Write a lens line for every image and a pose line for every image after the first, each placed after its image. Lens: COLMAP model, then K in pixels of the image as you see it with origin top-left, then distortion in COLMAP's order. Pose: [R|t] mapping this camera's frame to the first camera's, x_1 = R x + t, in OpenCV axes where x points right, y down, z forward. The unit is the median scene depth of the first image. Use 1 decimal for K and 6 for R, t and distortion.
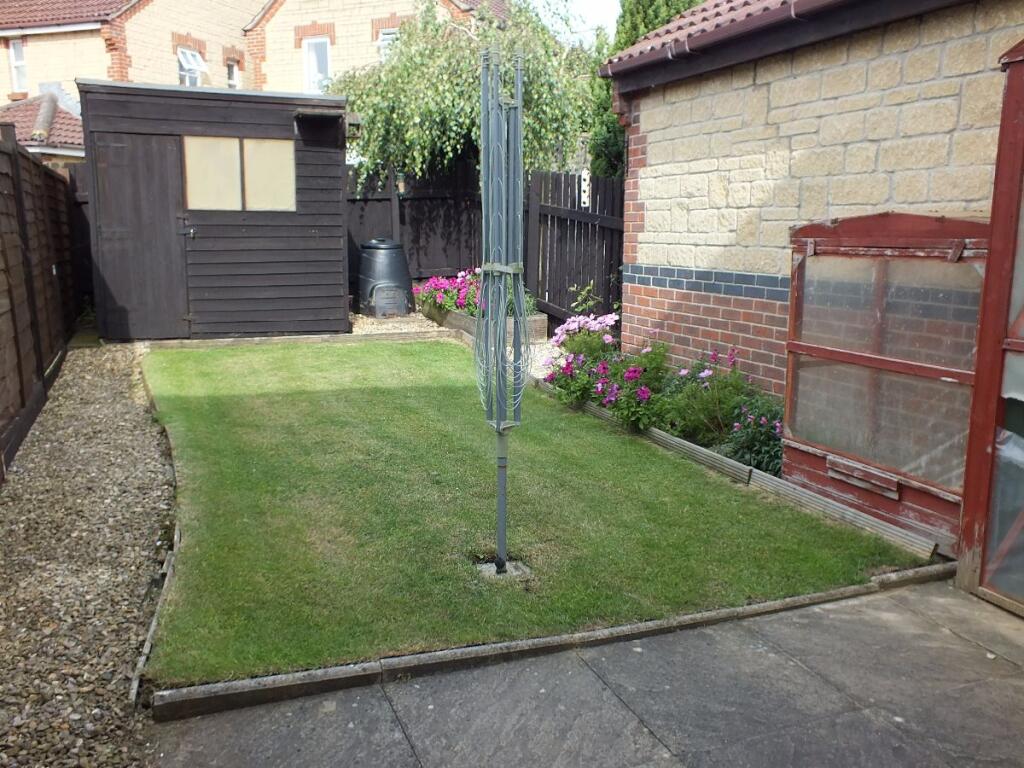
lens RADIAL K [[901.7, 0, 515.9], [0, 901.7, 382.9], [0, 0, 1]] dist [0.000080, 0.010593]
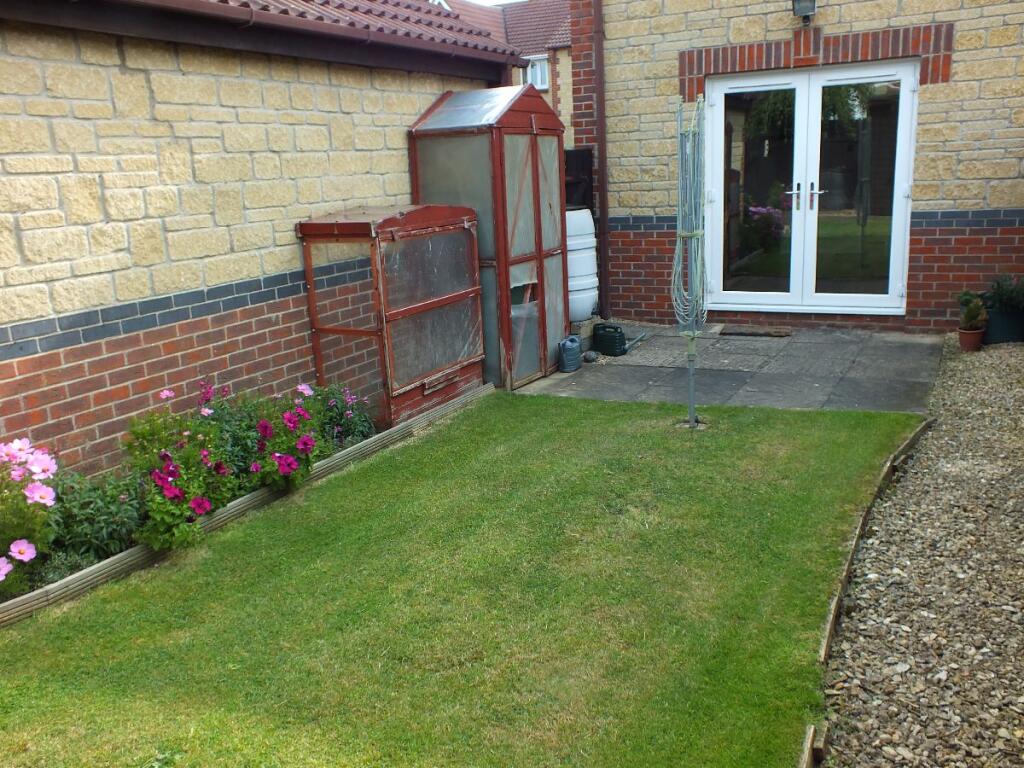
lens RADIAL K [[901.7, 0, 516.7], [0, 901.7, 386.2], [0, 0, 1]] dist [0.000080, 0.010593]
pose [[-0.647715, -0.147867, 0.747396, -0.635084], [0.181672, 0.922713, 0.339994, -0.289545], [-0.739906, 0.356000, -0.570792, 1.358830]]
